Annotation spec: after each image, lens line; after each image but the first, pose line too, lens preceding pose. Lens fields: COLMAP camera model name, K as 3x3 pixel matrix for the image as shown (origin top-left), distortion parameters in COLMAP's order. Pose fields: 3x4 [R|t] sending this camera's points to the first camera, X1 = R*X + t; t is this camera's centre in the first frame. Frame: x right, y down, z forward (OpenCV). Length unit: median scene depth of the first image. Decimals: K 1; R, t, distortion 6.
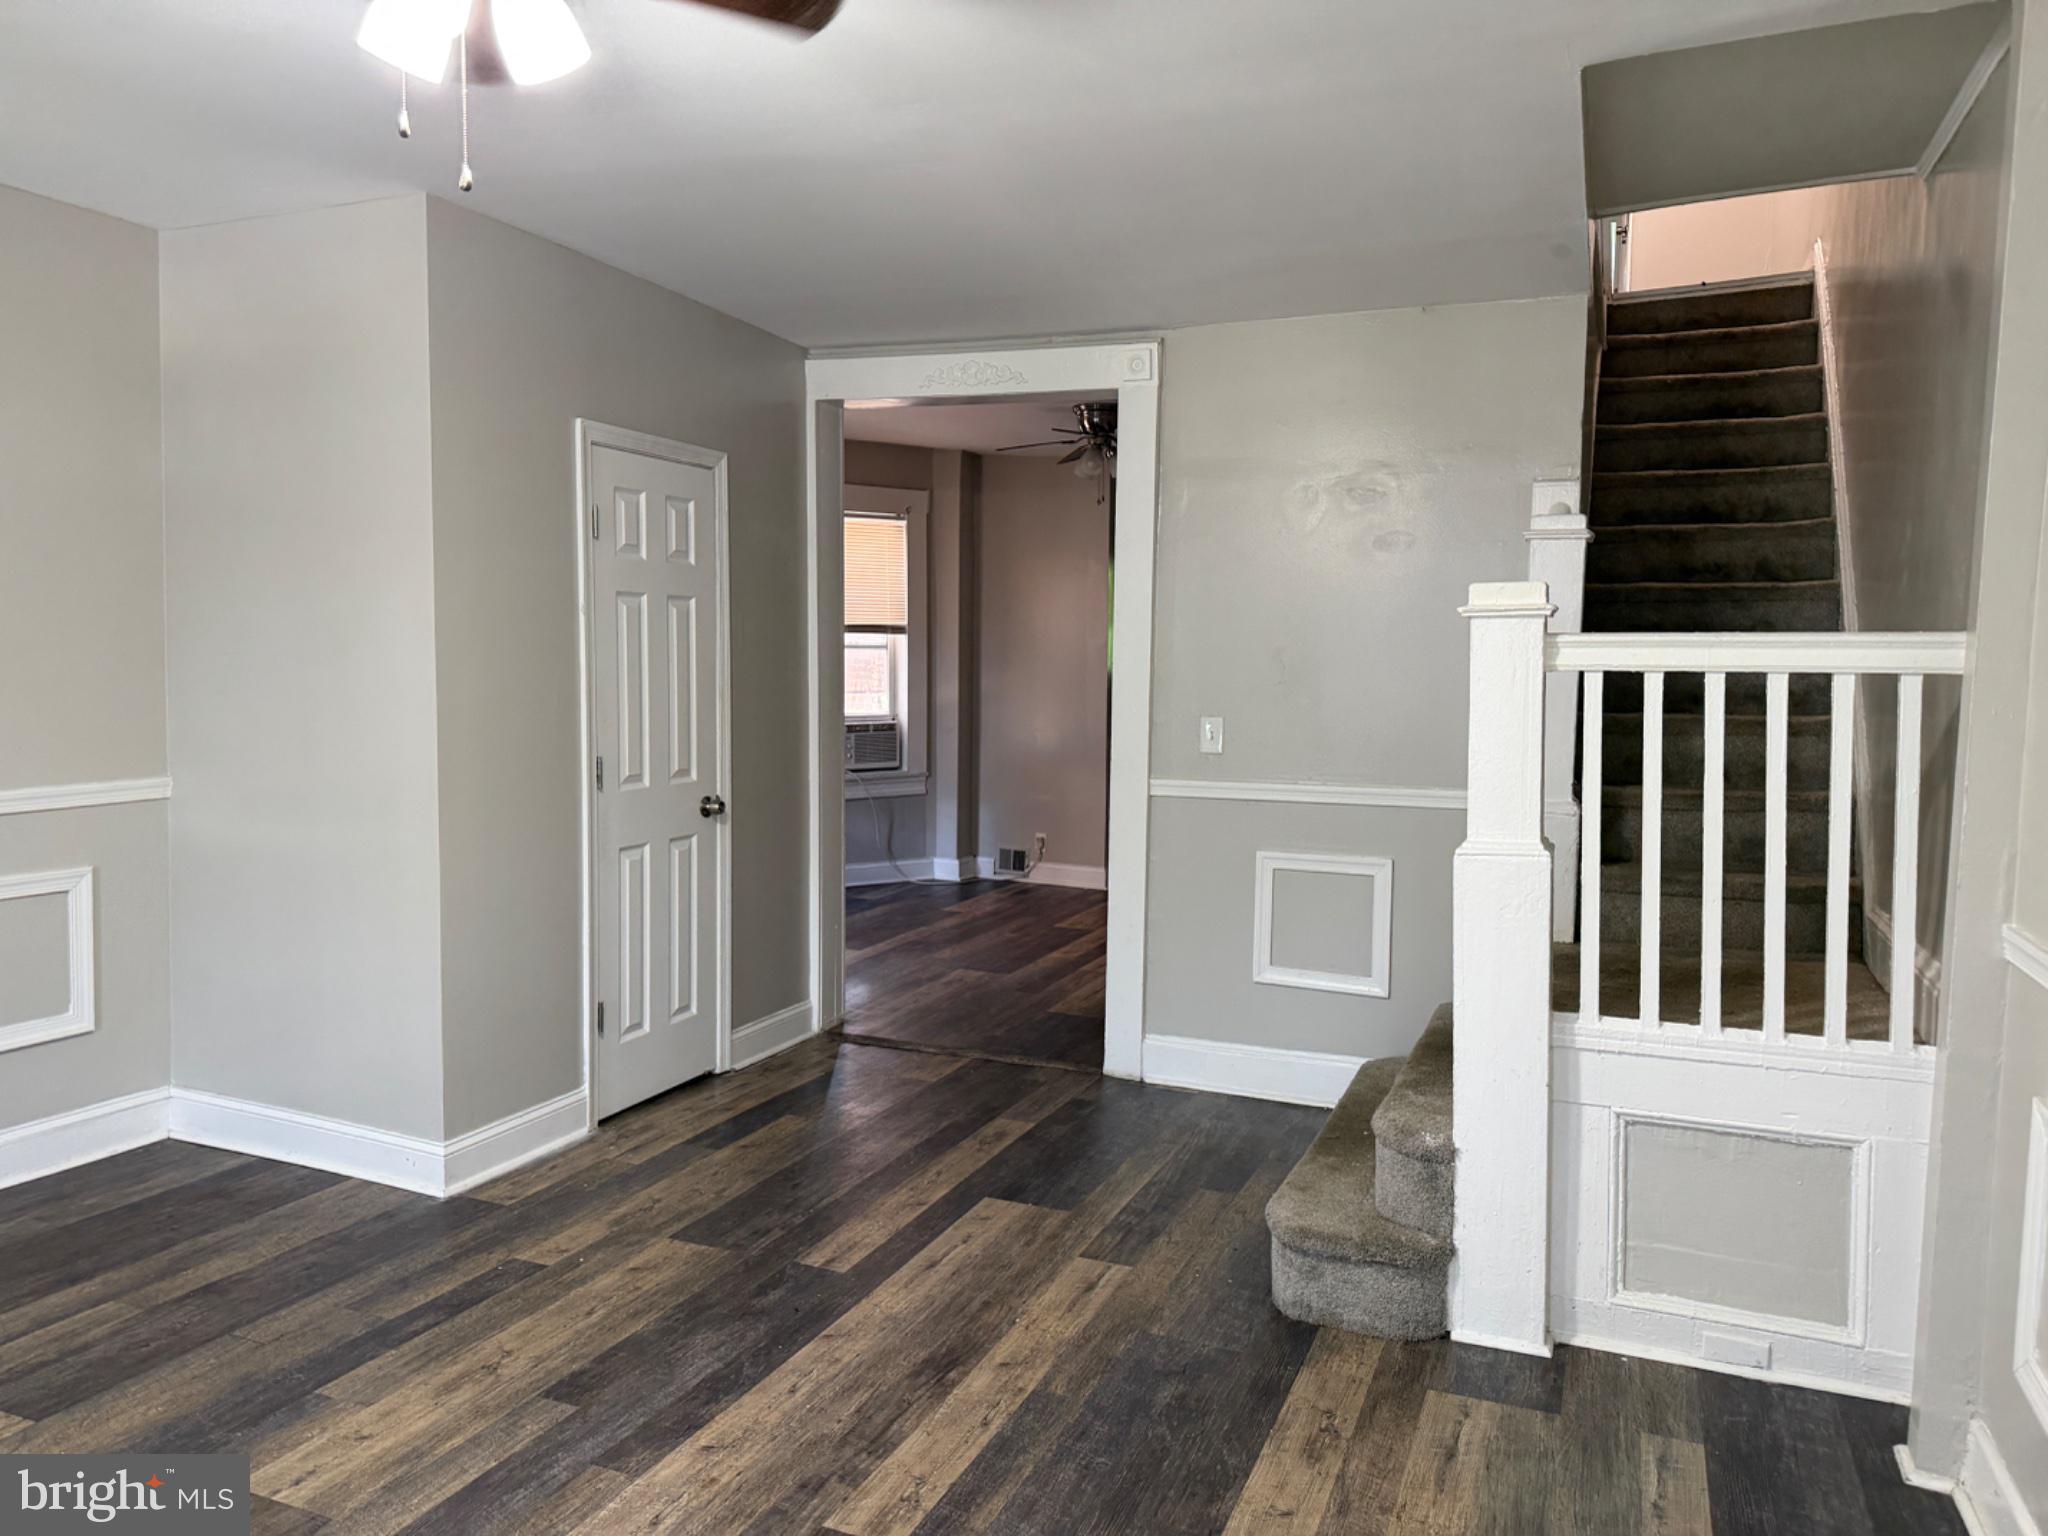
lens RADIAL K [[1434.2, 0, 1023.9], [0, 1434.2, 761.8], [0, 0, 1]] dist [0.064329, -0.027011]
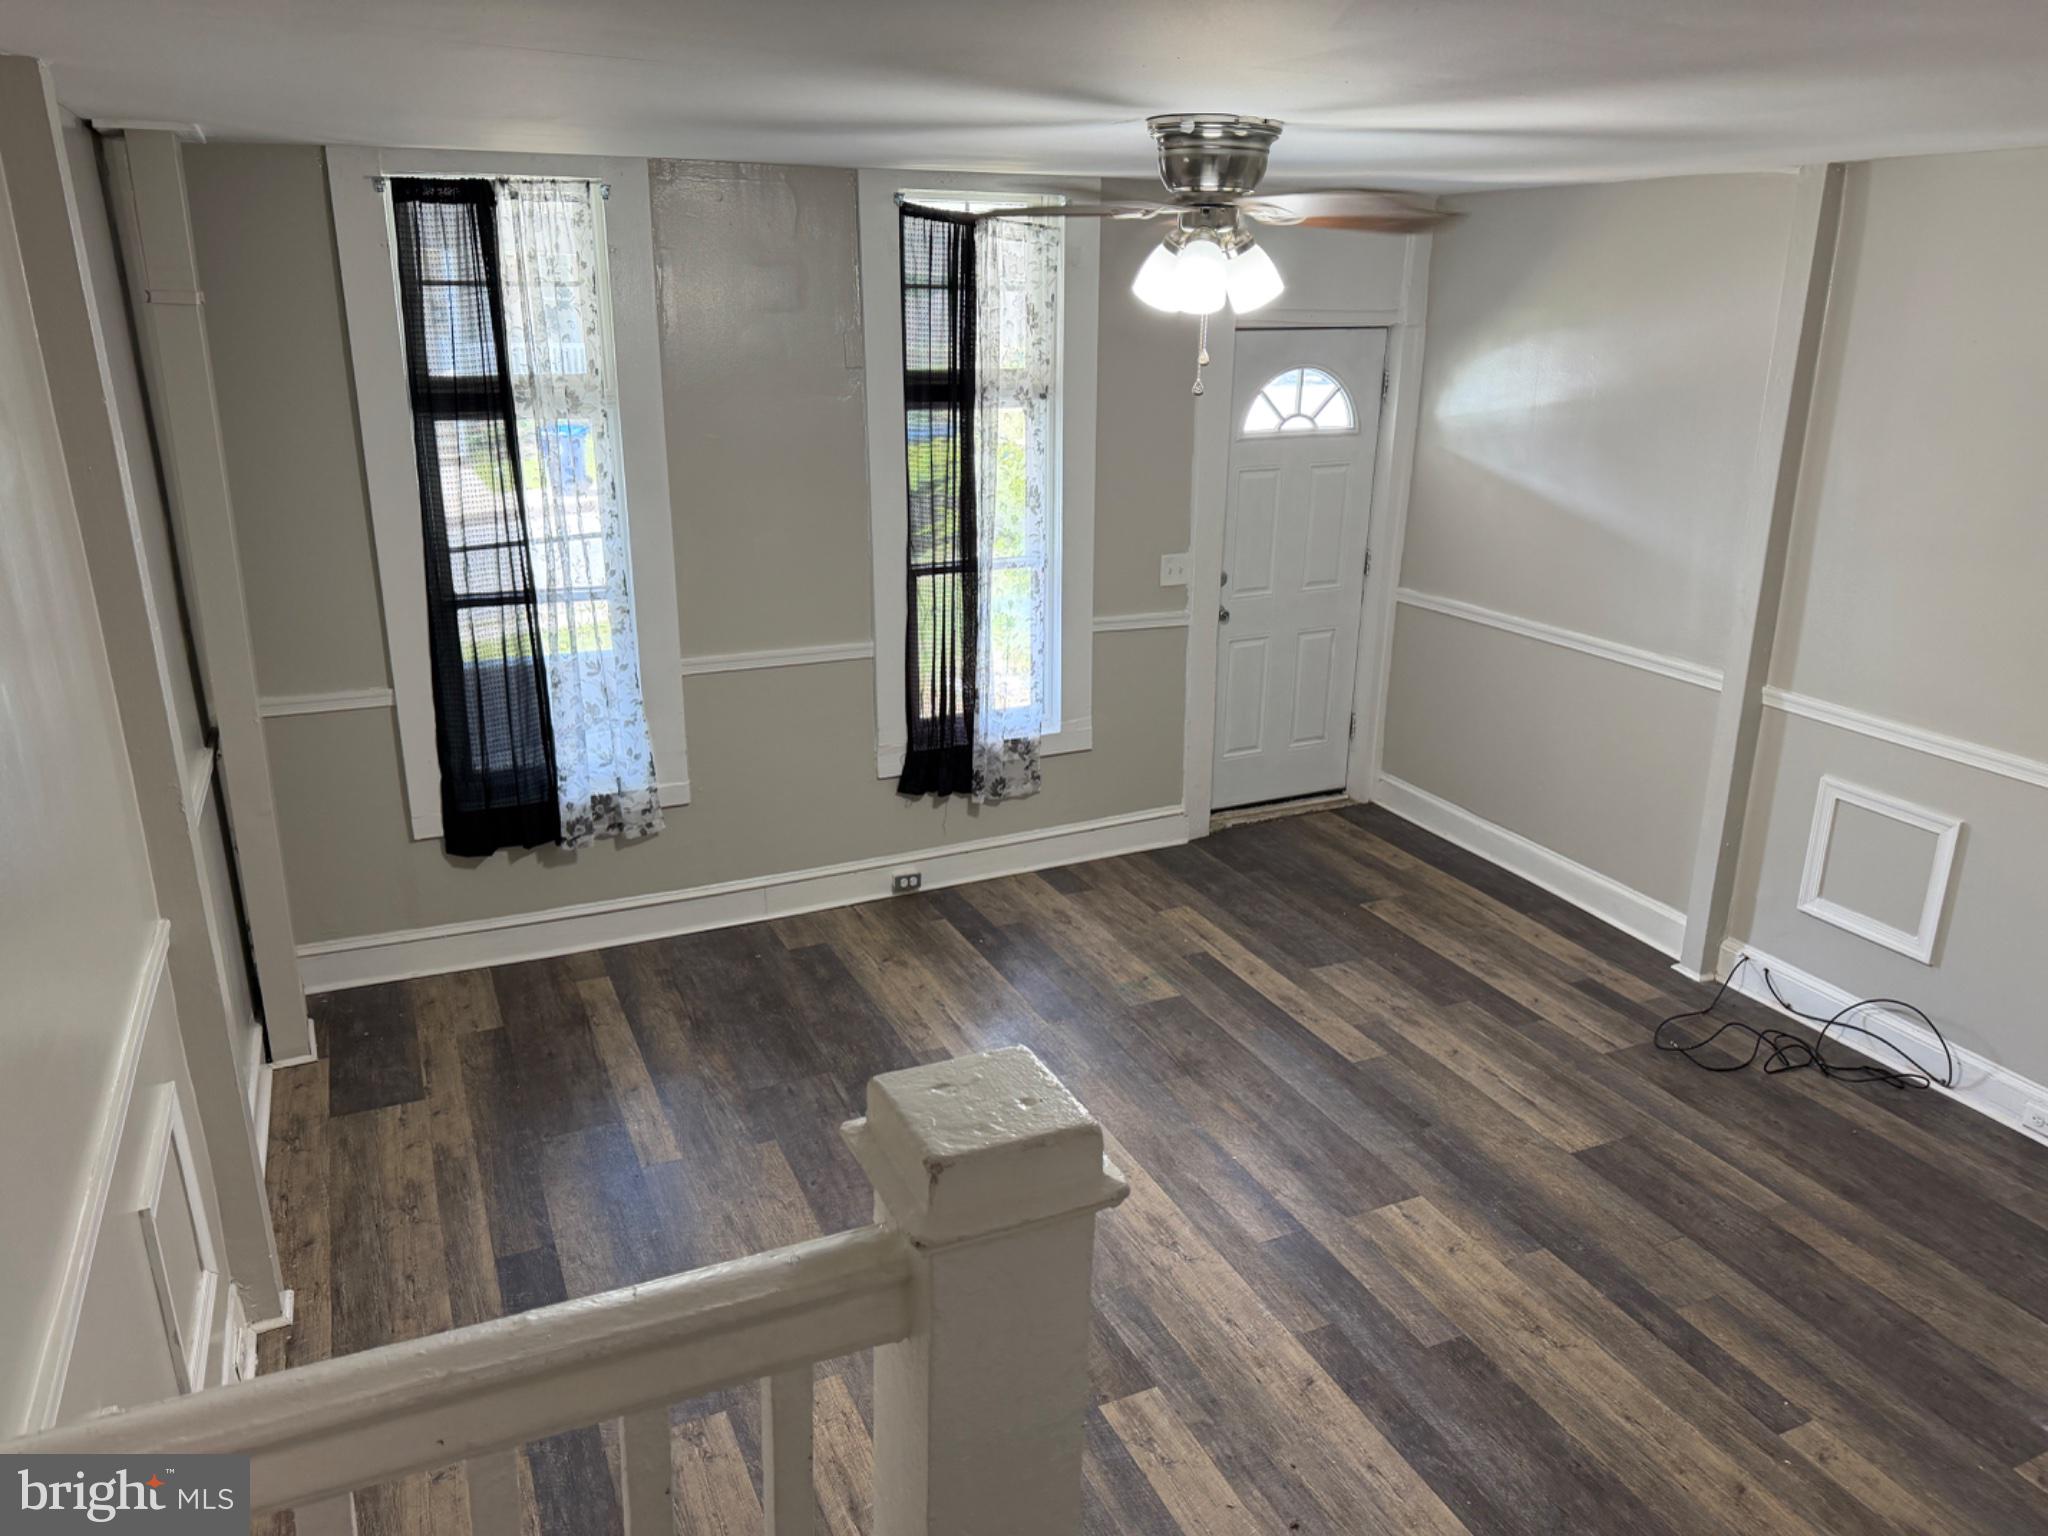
lens RADIAL K [[1434.2, 0, 1022.0], [0, 1434.2, 766.2], [0, 0, 1]] dist [0.064329, -0.027011]
pose [[-0.670015, 0.208663, -0.712418, 0.623763], [-0.073021, 0.936503, 0.342972, -0.358375], [0.738747, 0.281818, -0.612235, 1.286756]]
